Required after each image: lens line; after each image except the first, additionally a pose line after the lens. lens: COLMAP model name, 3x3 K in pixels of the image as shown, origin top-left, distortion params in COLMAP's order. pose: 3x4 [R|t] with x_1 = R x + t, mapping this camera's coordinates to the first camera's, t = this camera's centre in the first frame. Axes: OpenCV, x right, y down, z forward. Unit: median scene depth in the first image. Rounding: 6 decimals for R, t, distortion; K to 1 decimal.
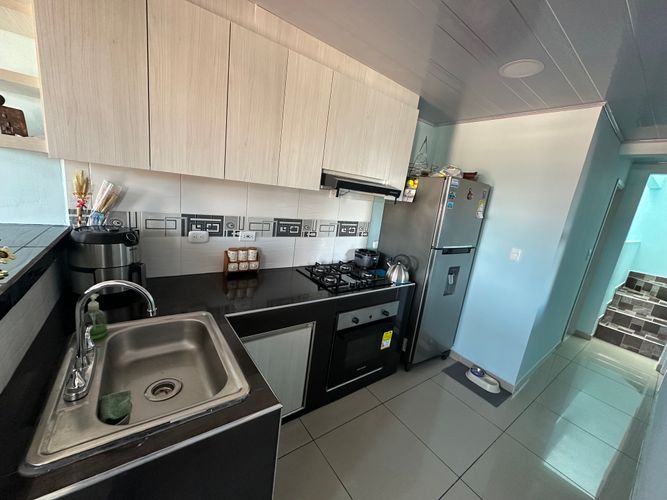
lens RADIAL K [[265.6, 0, 333.5], [0, 265.6, 250.0], [0, 0, 1]] dist [-0.001657, 0.000010]
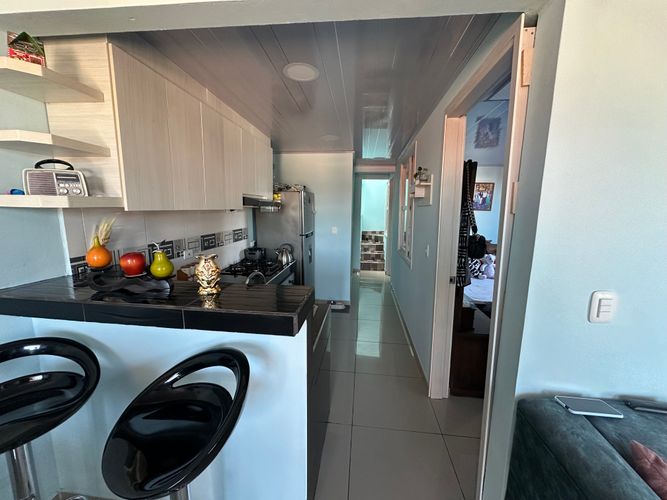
lens RADIAL K [[265.6, 0, 333.5], [0, 265.6, 250.0], [0, 0, 1]] dist [-0.001657, 0.000010]
pose [[0.671328, -0.229845, 0.704620, -0.617010], [0.229349, 0.968459, 0.097396, -0.032427], [-0.704782, 0.096219, 0.702869, -0.247142]]
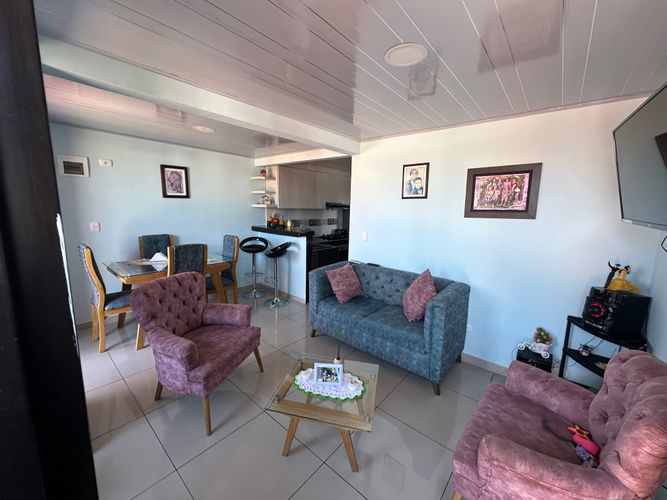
lens RADIAL K [[265.6, 0, 333.5], [0, 265.6, 250.0], [0, 0, 1]] dist [-0.001657, 0.000010]
pose [[0.966011, -0.147368, 0.212381, -0.568905], [0.157049, 0.987154, -0.029363, 0.302424], [-0.205325, 0.061719, 0.976746, -1.687381]]
